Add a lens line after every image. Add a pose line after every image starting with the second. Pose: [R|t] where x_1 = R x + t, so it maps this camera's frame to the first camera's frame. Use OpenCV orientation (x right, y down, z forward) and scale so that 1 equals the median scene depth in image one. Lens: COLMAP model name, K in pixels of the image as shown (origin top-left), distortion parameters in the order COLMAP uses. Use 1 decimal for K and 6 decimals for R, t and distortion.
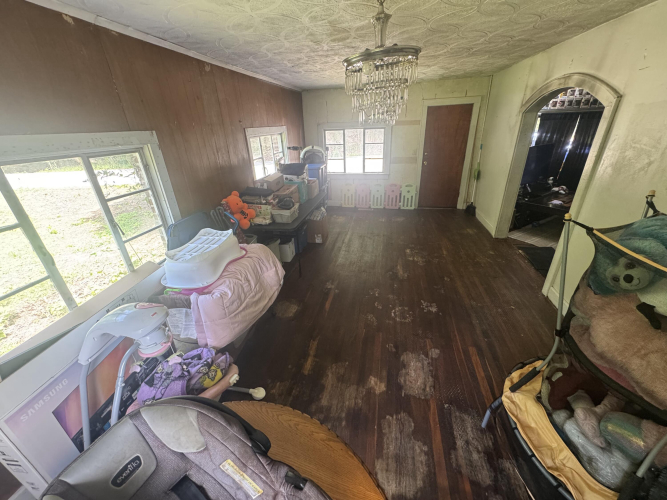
lens RADIAL K [[268.4, 0, 333.5], [0, 268.4, 250.0], [0, 0, 1]] dist [-0.001860, -0.000200]
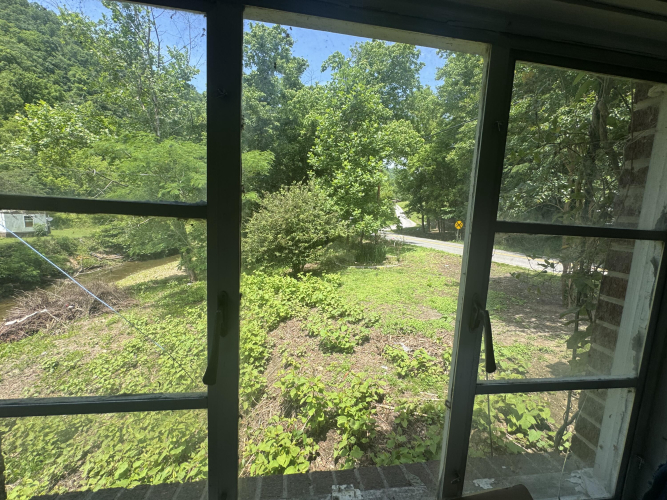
lens RADIAL K [[268.4, 0, 333.5], [0, 268.4, 250.0], [0, 0, 1]] dist [-0.001860, -0.000200]
pose [[0.326326, 0.179110, -0.928133, -0.528957], [-0.464087, 0.885756, 0.007762, -0.075069], [0.823489, 0.428202, 0.372167, 0.634597]]
